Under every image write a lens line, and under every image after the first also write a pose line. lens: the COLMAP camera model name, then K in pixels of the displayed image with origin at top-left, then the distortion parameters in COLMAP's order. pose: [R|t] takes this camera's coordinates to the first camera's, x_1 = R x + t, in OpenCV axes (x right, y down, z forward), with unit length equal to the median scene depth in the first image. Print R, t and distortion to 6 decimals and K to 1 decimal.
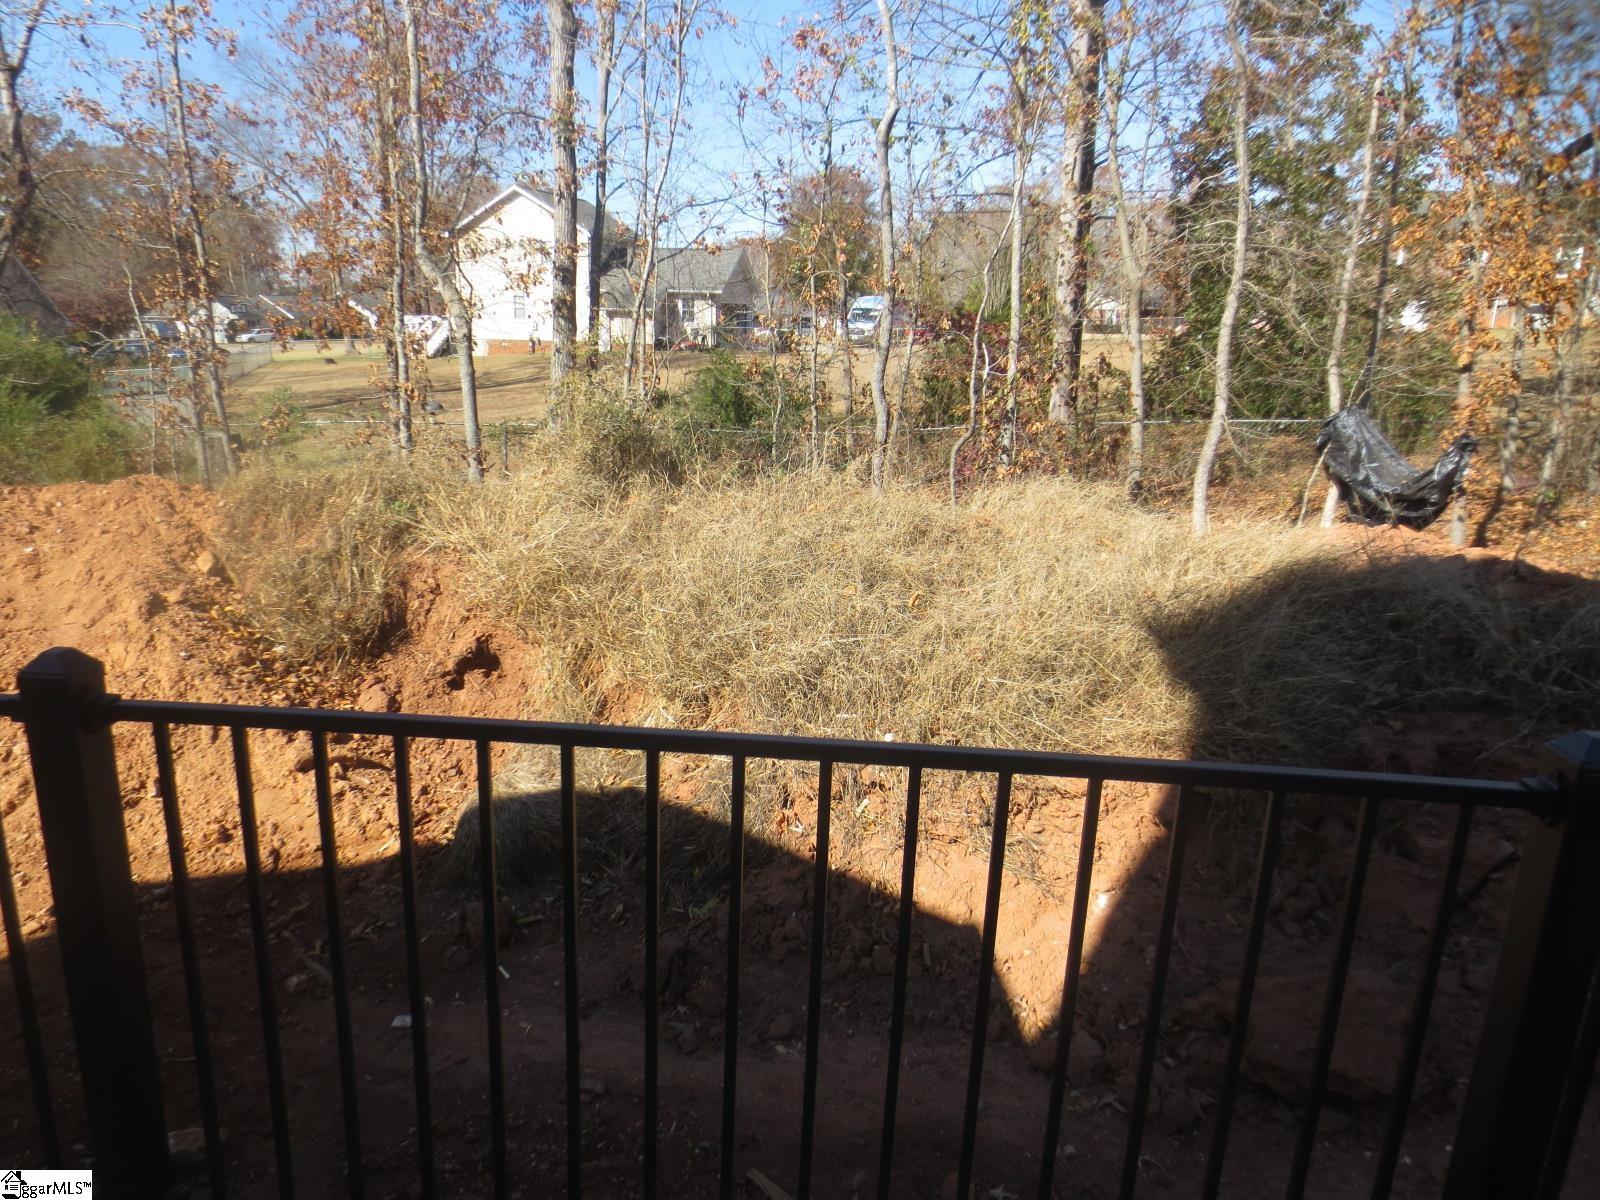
lens RADIAL K [[1119.4, 0, 749.8], [0, 1119.4, 598.7], [0, 0, 1]] dist [-0.007566, -0.003820]
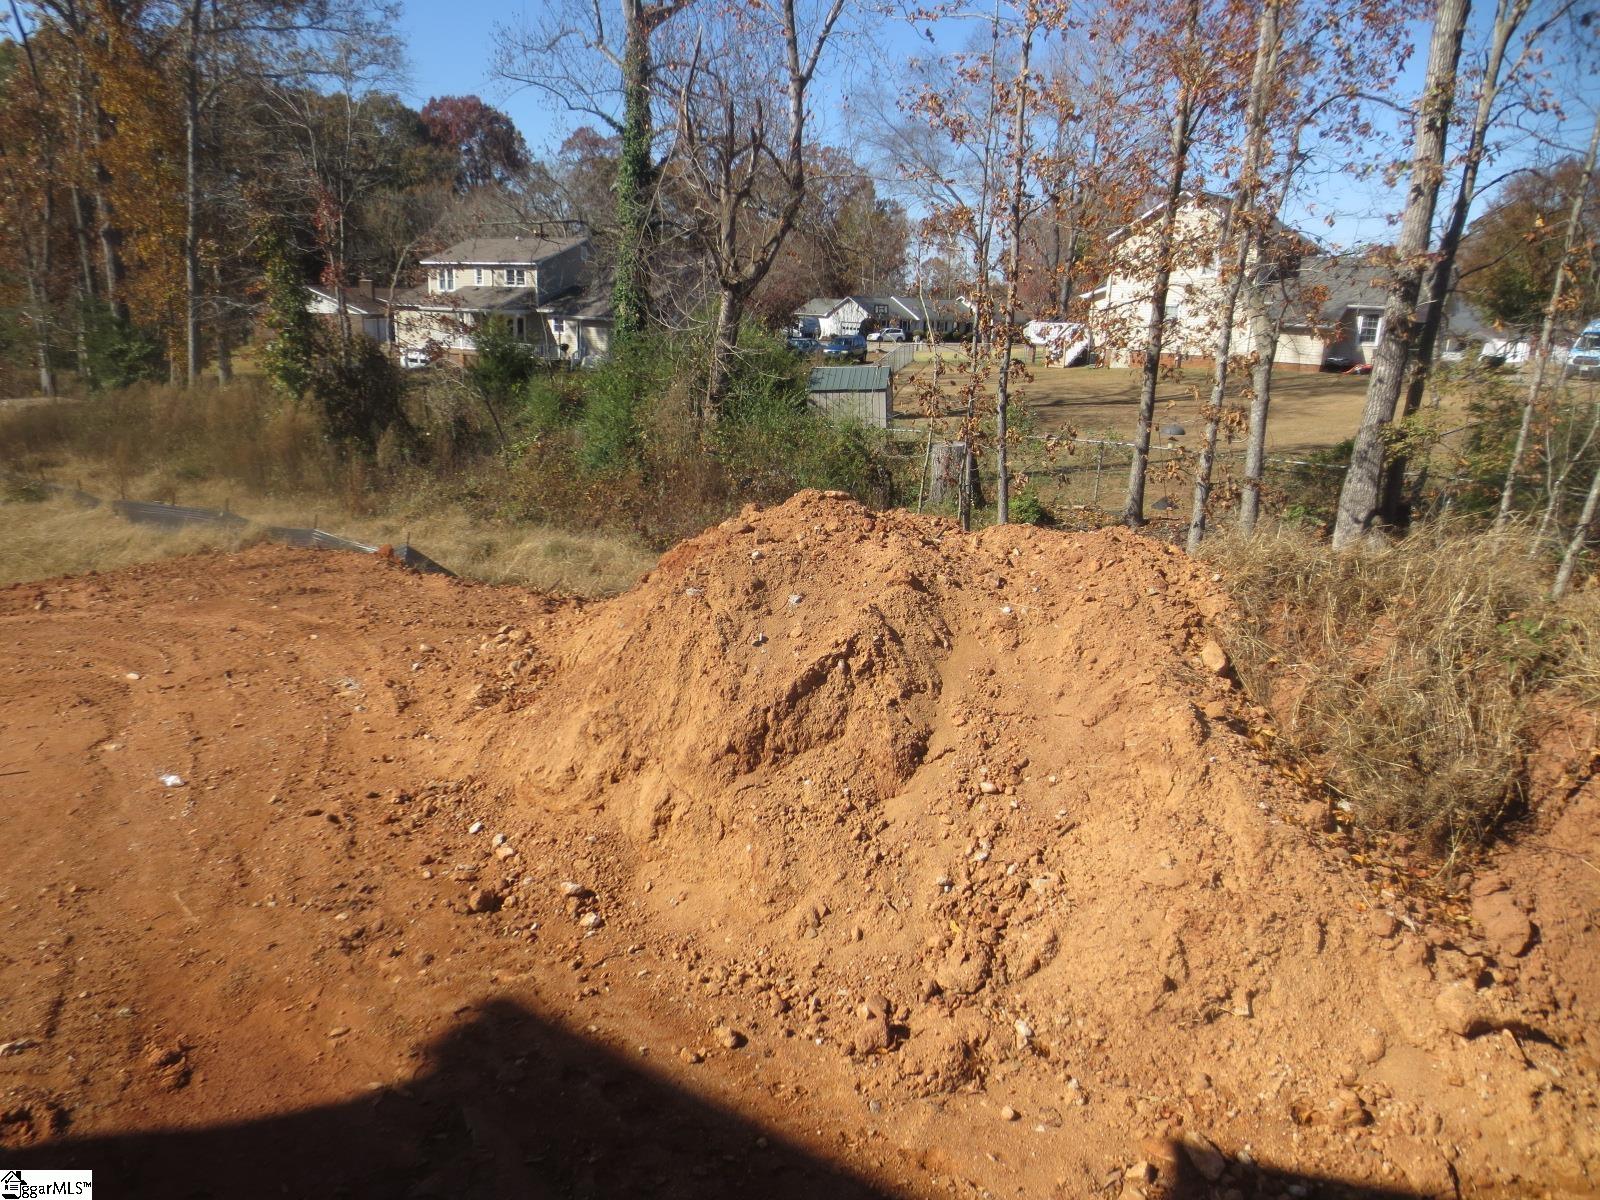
lens RADIAL K [[1119.4, 0, 749.8], [0, 1119.4, 598.7], [0, 0, 1]] dist [-0.007566, -0.003820]
pose [[0.875189, 0.149788, -0.460009, -0.428144], [-0.152061, 0.987841, 0.032357, -0.049693], [0.459262, 0.041631, 0.887325, 0.174034]]
